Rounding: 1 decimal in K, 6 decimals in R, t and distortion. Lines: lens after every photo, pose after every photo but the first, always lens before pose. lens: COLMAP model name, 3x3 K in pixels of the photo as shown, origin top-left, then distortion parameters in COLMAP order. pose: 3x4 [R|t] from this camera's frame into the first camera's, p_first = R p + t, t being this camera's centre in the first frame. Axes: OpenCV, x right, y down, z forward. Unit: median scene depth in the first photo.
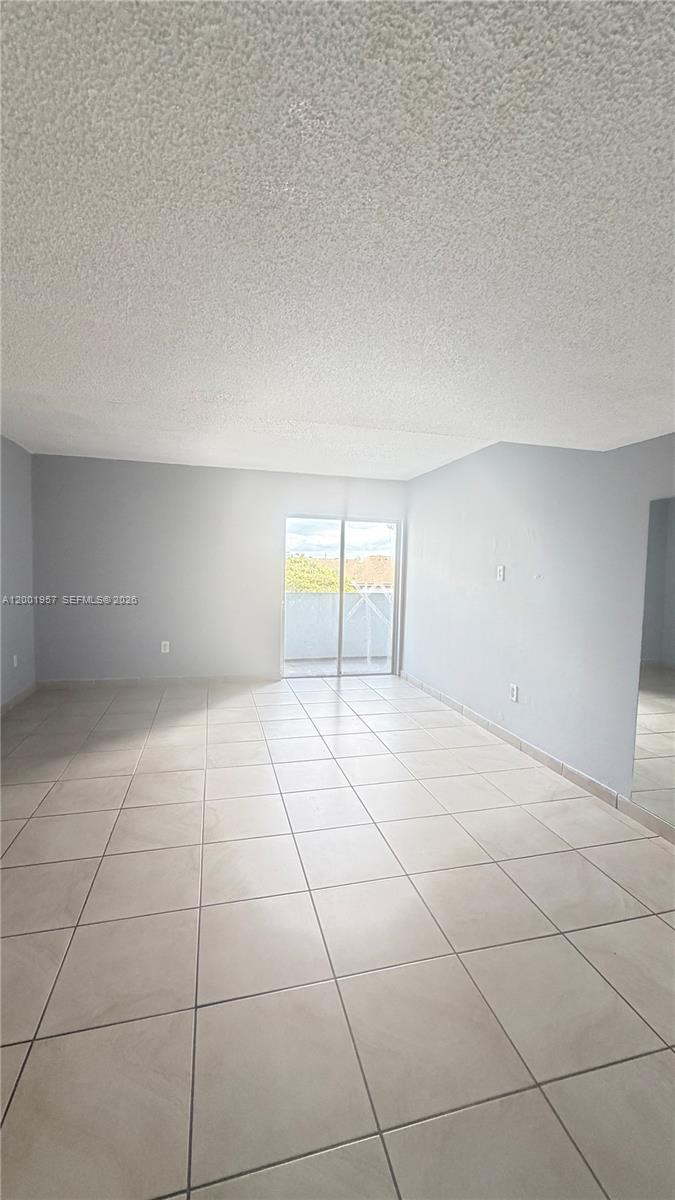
lens RADIAL K [[480.7, 0, 338.4], [0, 480.7, 602.5], [0, 0, 1]] dist [0.008297, -0.000180]
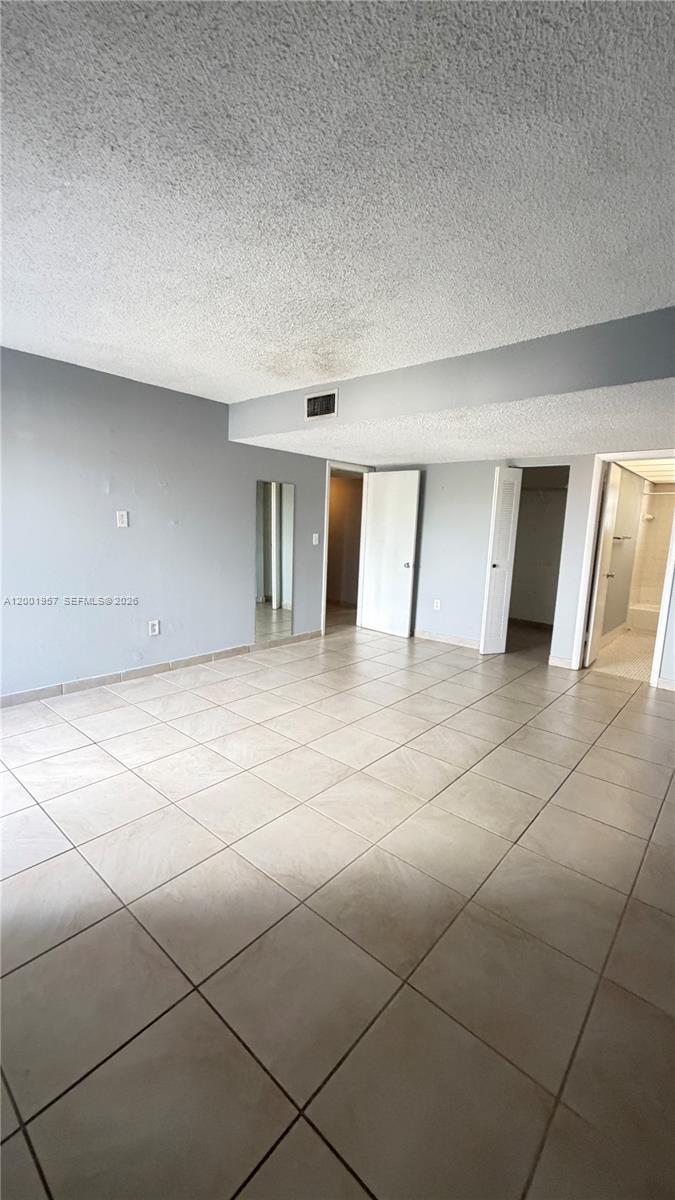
lens RADIAL K [[480.7, 0, 338.4], [0, 480.7, 602.5], [0, 0, 1]] dist [0.008297, -0.000180]
pose [[-0.565570, -0.173582, 0.806225, -0.768495], [0.018508, 0.974681, 0.222834, -0.110696], [-0.824492, 0.140949, -0.548038, 1.260556]]
